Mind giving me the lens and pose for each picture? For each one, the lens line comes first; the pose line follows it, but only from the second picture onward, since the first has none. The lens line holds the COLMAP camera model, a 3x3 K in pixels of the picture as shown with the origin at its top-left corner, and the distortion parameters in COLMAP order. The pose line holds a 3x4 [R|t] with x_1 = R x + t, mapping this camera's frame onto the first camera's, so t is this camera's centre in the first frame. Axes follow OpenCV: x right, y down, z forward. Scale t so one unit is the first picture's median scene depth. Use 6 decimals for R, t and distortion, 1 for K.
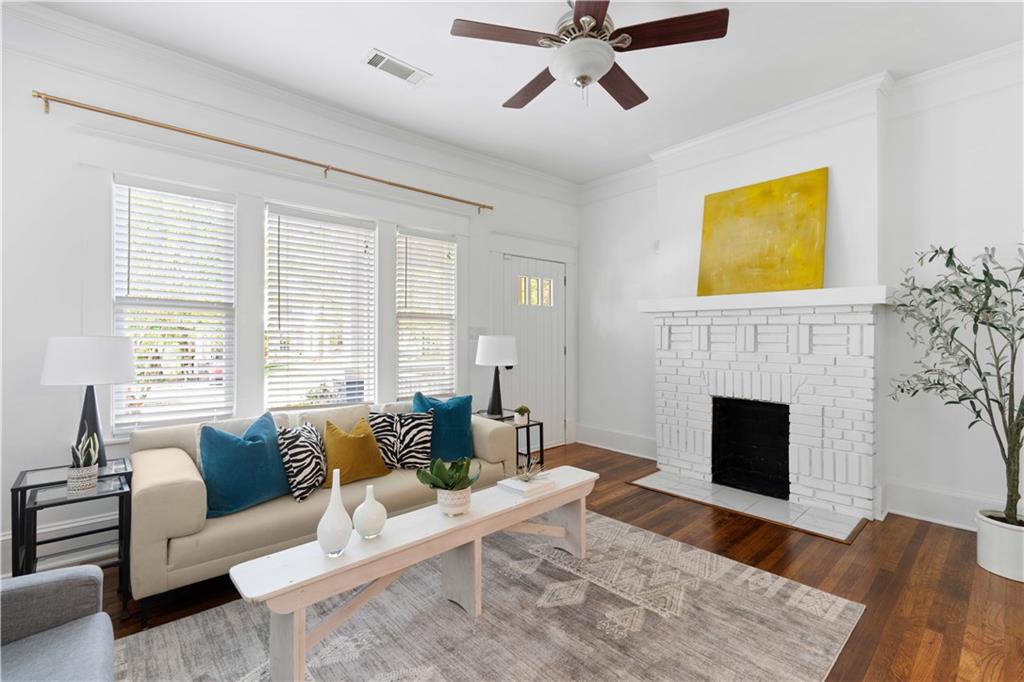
lens RADIAL K [[457.4, 0, 506.5], [0, 457.4, 333.3], [0, 0, 1]] dist [-0.000668, 0.000474]
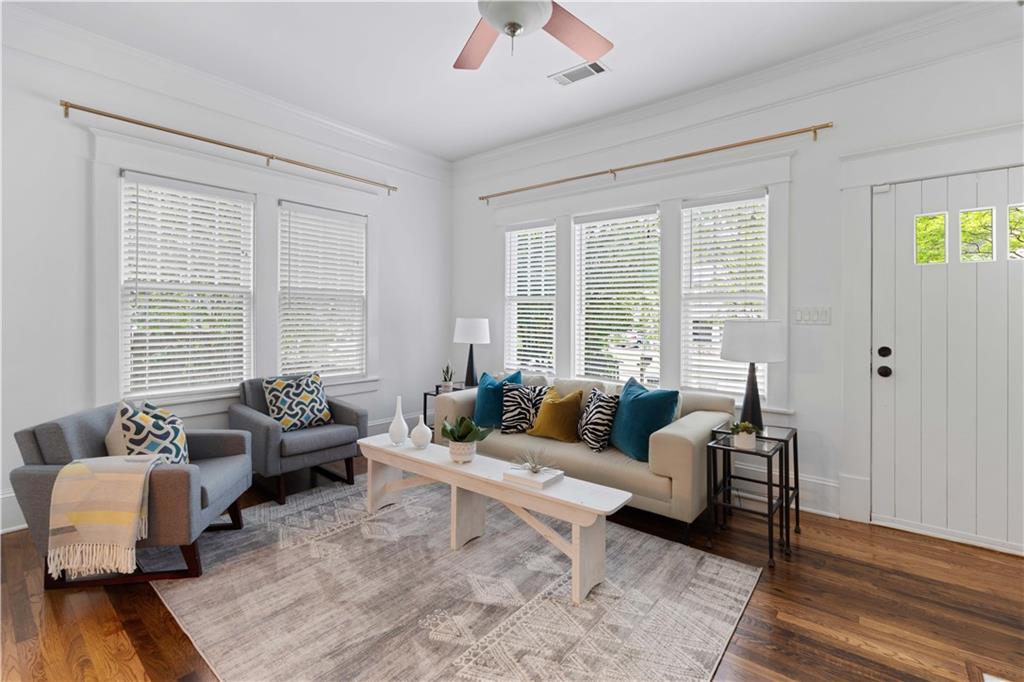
lens RADIAL K [[457.4, 0, 509.2], [0, 457.4, 315.8], [0, 0, 1]] dist [-0.000668, 0.000474]
pose [[0.163252, -0.000400, -0.986584, 0.750089], [-0.001365, 0.999999, -0.000631, -0.000583], [0.986583, 0.001449, 0.163252, 0.612858]]
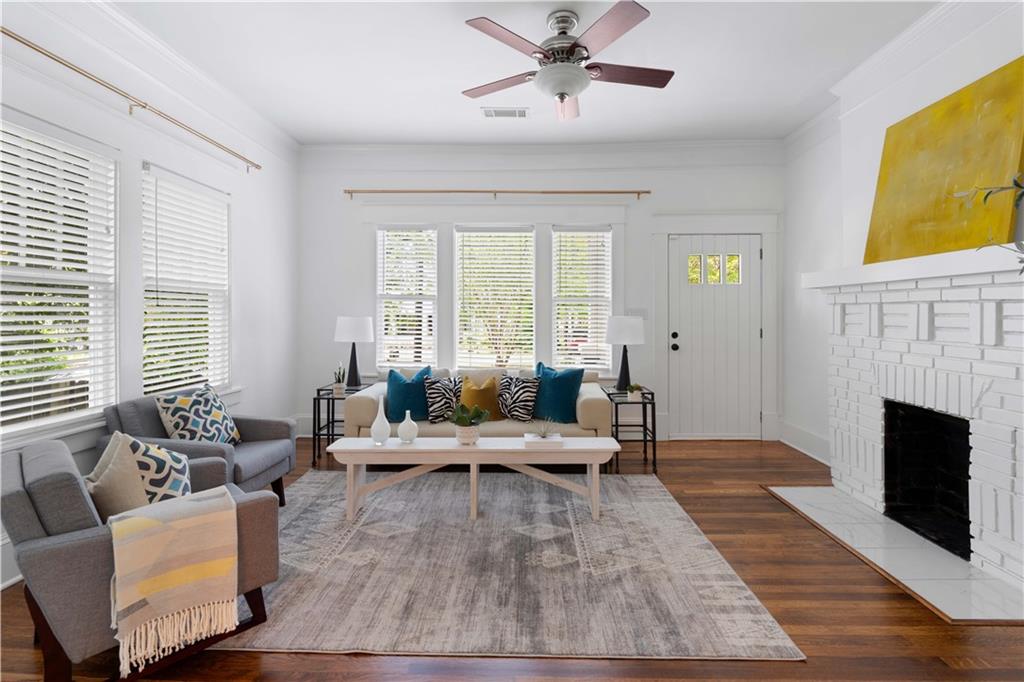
lens RADIAL K [[457.4, 0, 512.9], [0, 457.4, 321.1], [0, 0, 1]] dist [-0.000668, 0.000474]
pose [[0.730339, 0.009084, -0.683025, 0.622502], [0.001411, 0.999889, 0.014807, -0.000856], [0.683084, -0.011778, 0.730245, 0.052375]]
